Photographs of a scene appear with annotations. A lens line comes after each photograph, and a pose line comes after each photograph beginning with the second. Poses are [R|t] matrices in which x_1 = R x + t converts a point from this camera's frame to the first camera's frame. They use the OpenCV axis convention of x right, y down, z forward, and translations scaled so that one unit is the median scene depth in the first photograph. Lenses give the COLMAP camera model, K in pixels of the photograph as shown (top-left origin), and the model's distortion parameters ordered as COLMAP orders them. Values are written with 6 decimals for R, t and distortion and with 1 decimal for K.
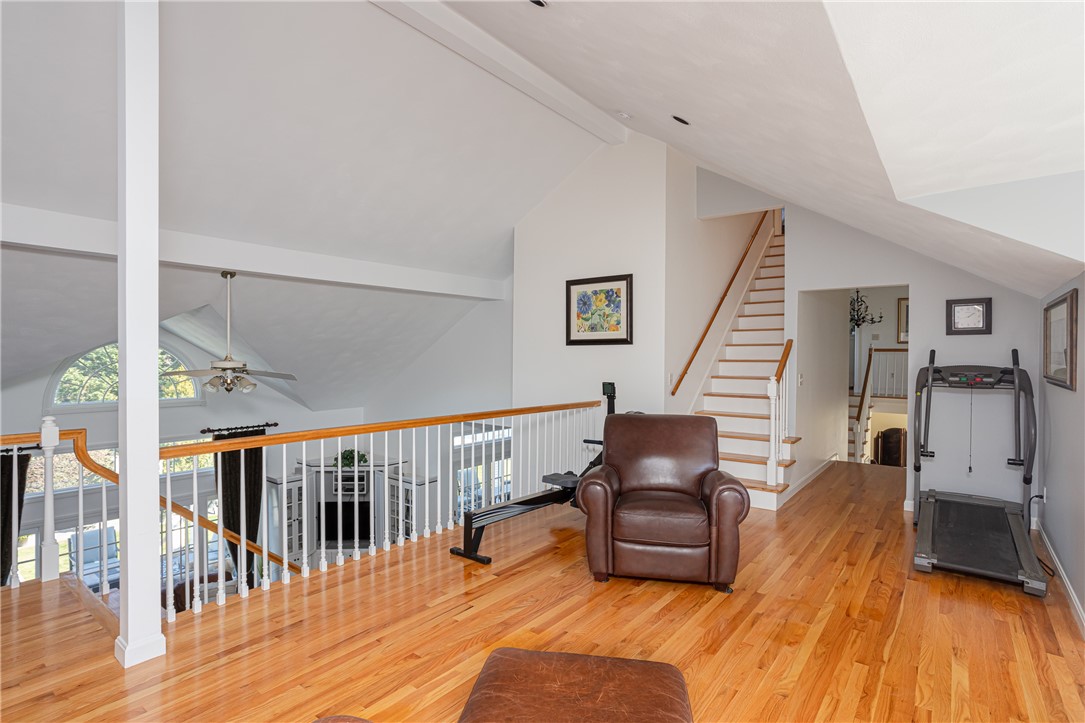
lens RADIAL K [[535.7, 0, 542.5], [0, 535.7, 361.5], [0, 0, 1]] dist [-0.018740, 0.001130]
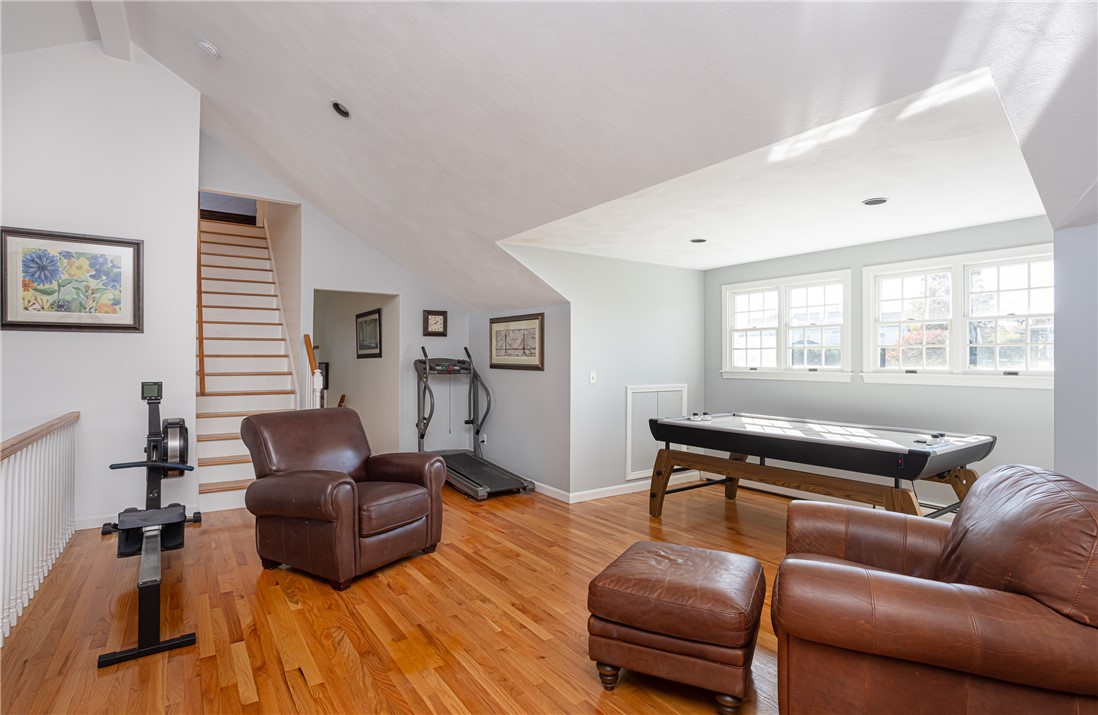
lens RADIAL K [[556.6, 0, 549.0], [0, 556.6, 357.5], [0, 0, 1]] dist [-0.003643, -0.000514]
pose [[0.316688, 0.000545, 0.948530, -0.502506], [0.007405, 0.999968, -0.003047, 0.011775], [-0.948501, 0.007989, 0.316674, 0.261467]]
